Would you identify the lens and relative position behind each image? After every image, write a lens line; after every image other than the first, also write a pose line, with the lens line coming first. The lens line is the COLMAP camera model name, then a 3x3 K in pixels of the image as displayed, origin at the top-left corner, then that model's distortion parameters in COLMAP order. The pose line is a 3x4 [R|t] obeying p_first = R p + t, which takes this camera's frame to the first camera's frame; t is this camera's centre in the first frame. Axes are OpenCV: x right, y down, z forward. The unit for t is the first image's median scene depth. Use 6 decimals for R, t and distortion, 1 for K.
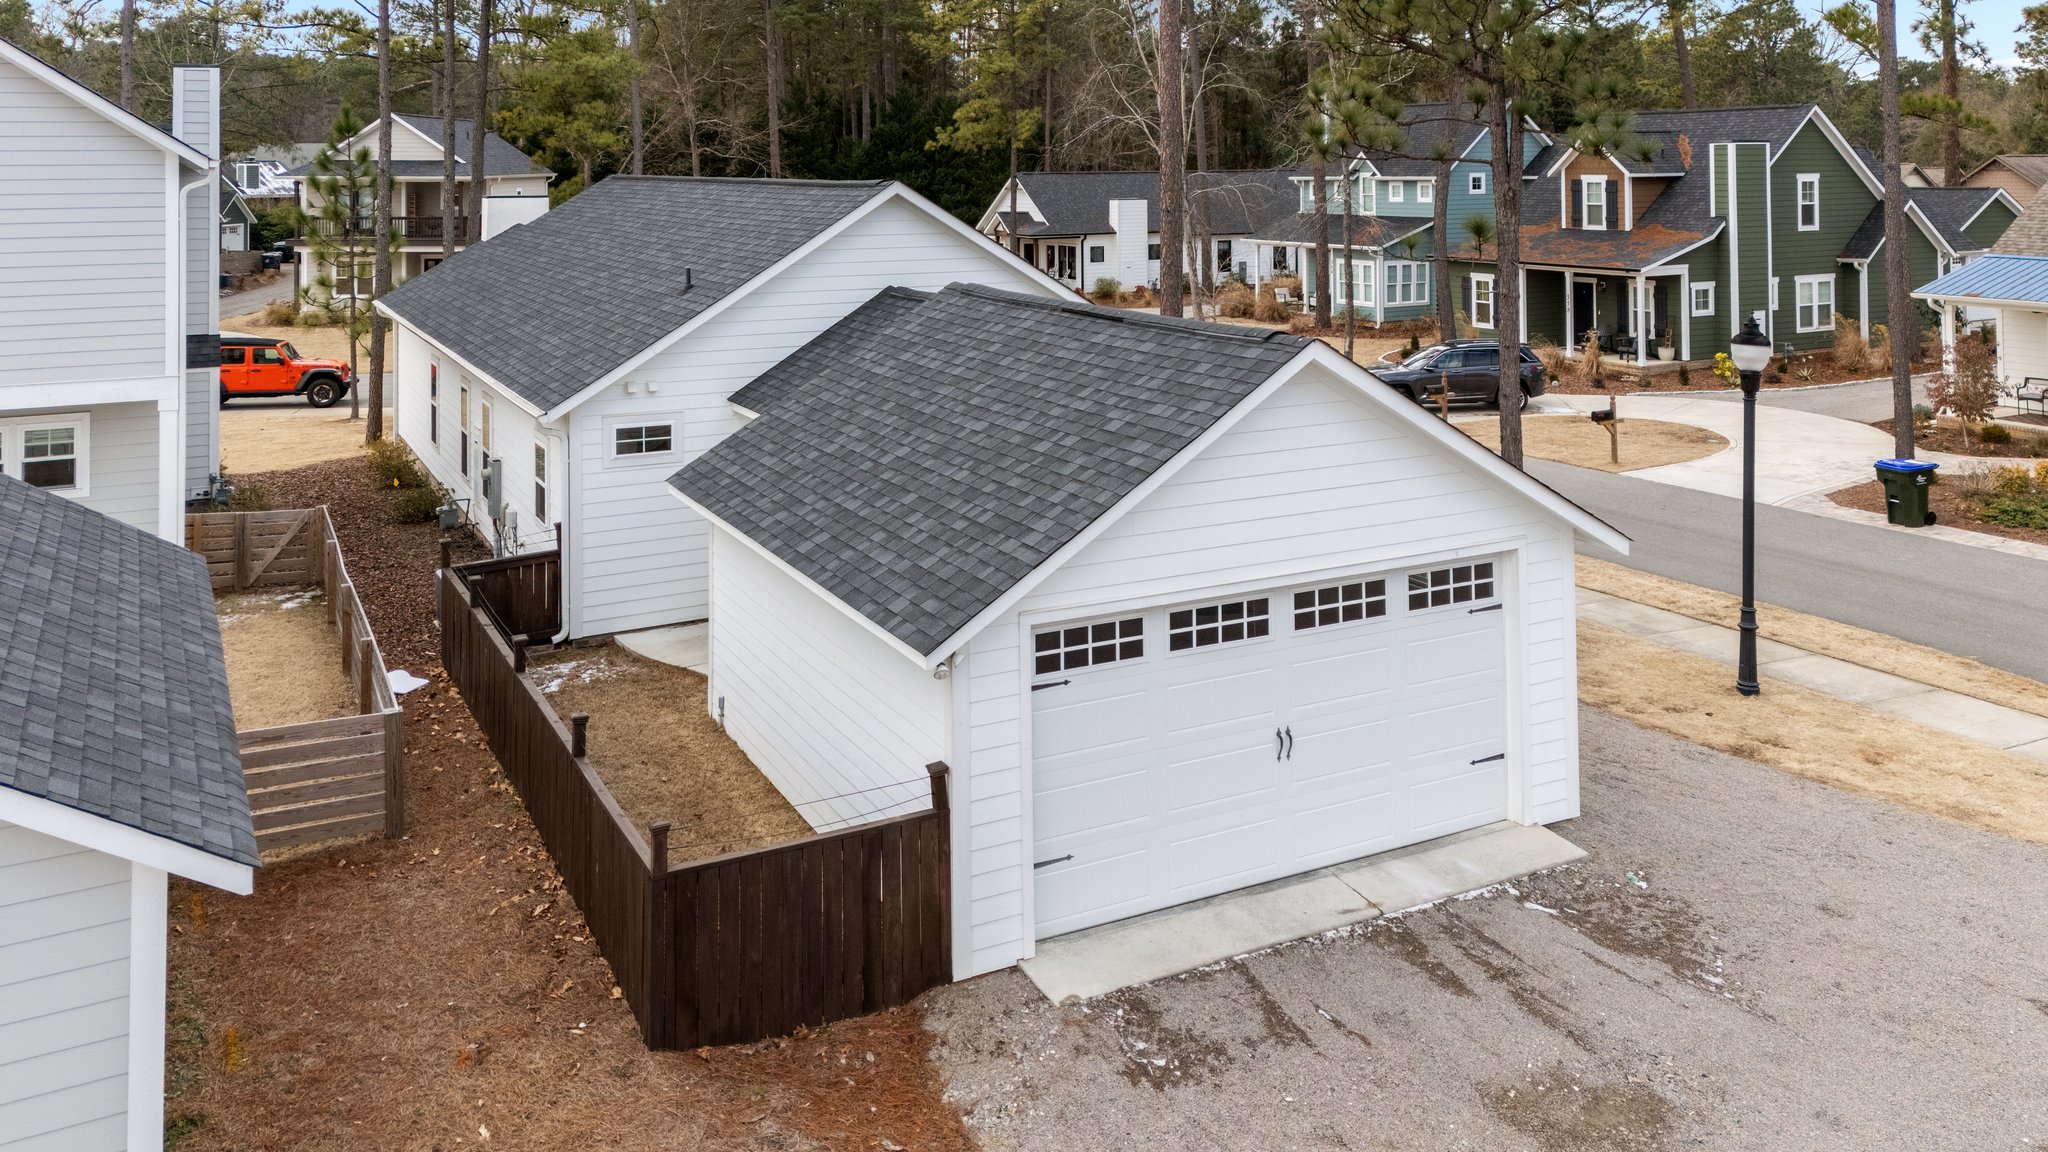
lens RADIAL K [[1501.9, 0, 1024.0], [0, 1501.9, 576.0], [0, 0, 1]] dist [0.092405, -0.095941]
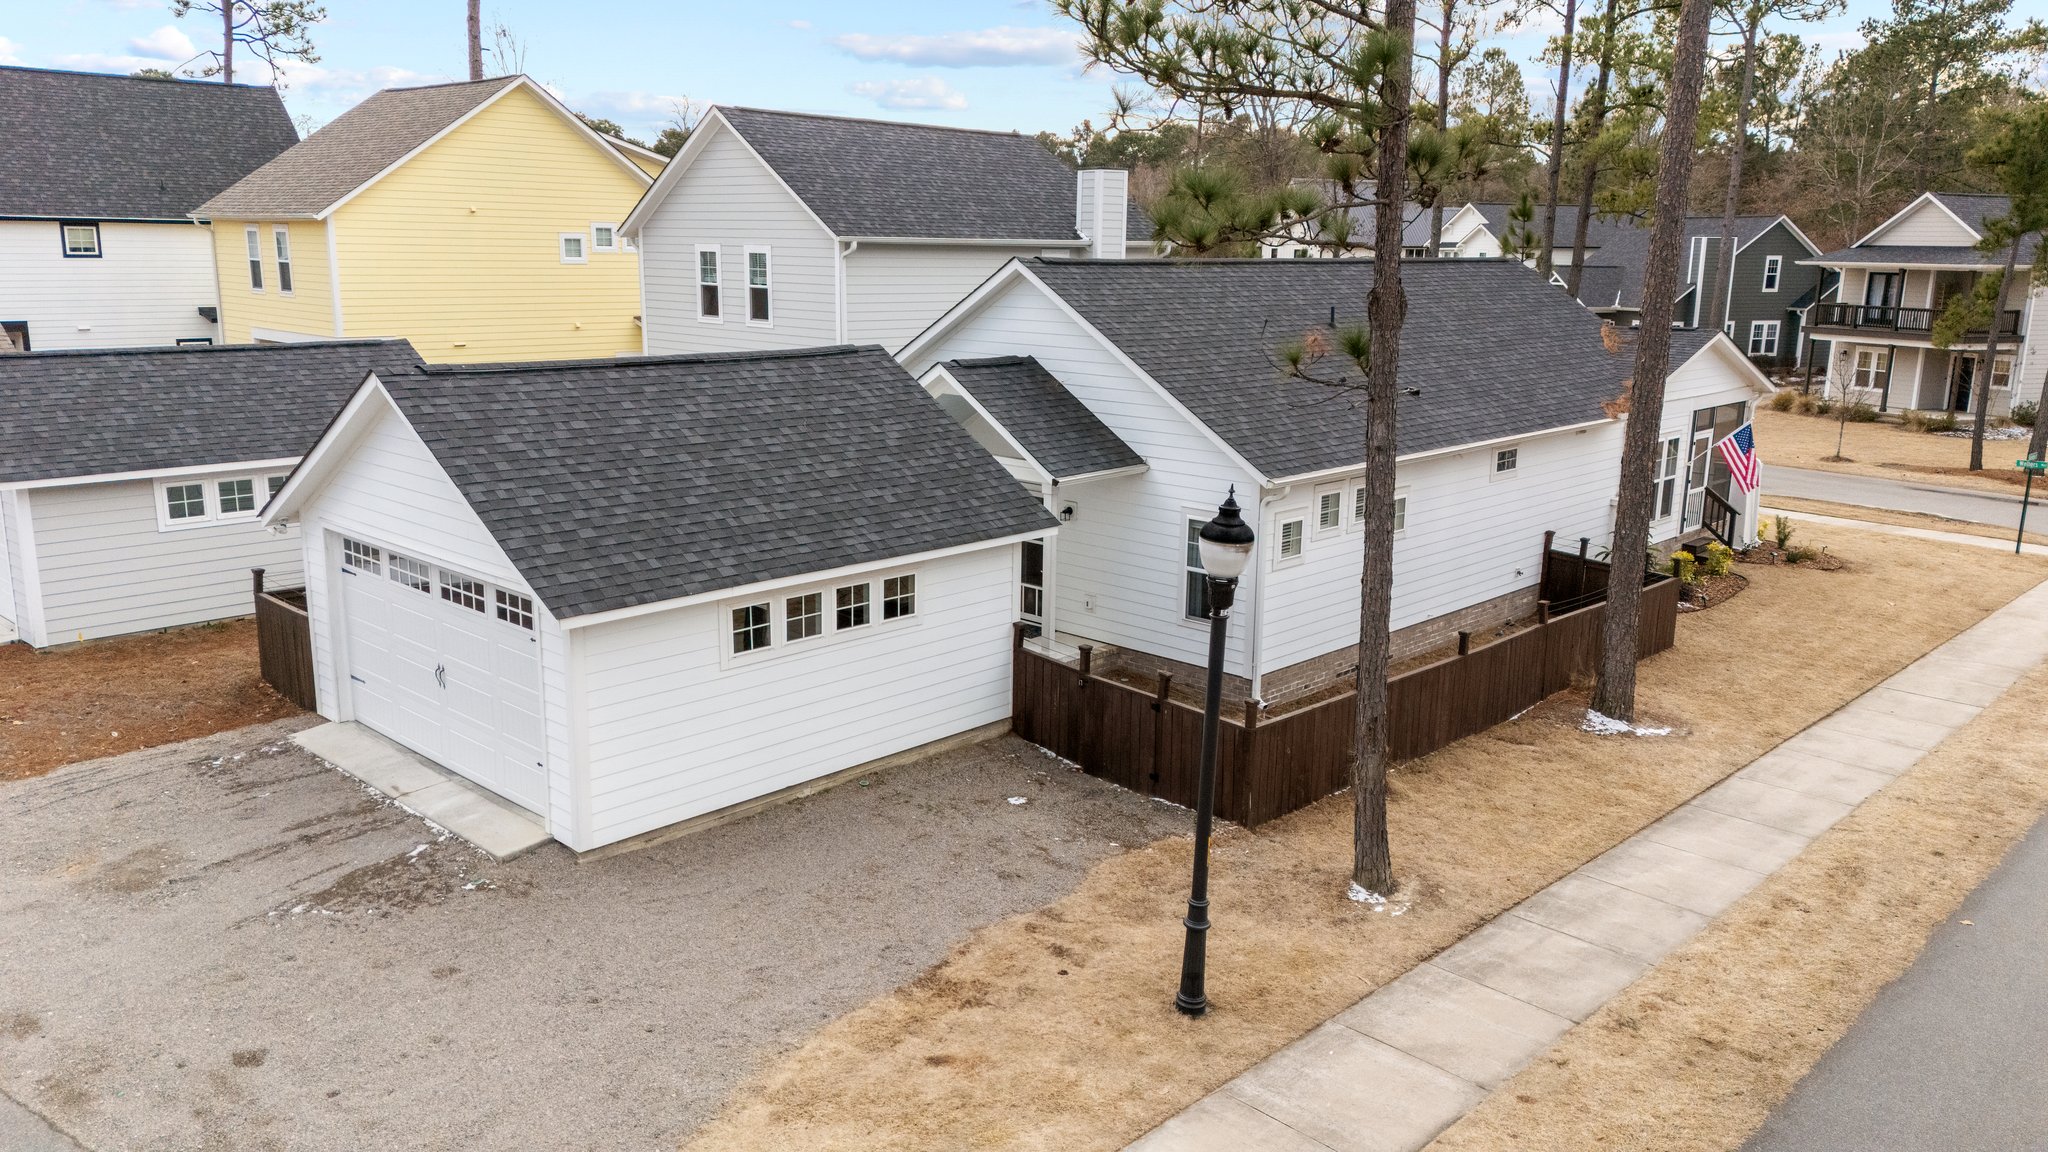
lens RADIAL K [[1501.9, 0, 1024.0], [0, 1501.9, 576.0], [0, 0, 1]] dist [0.092405, -0.095941]
pose [[0.314075, 0.215660, -0.924580, 1.645216], [-0.258141, 0.956568, 0.135432, -0.313125], [0.913630, 0.196136, 0.356104, 0.958390]]
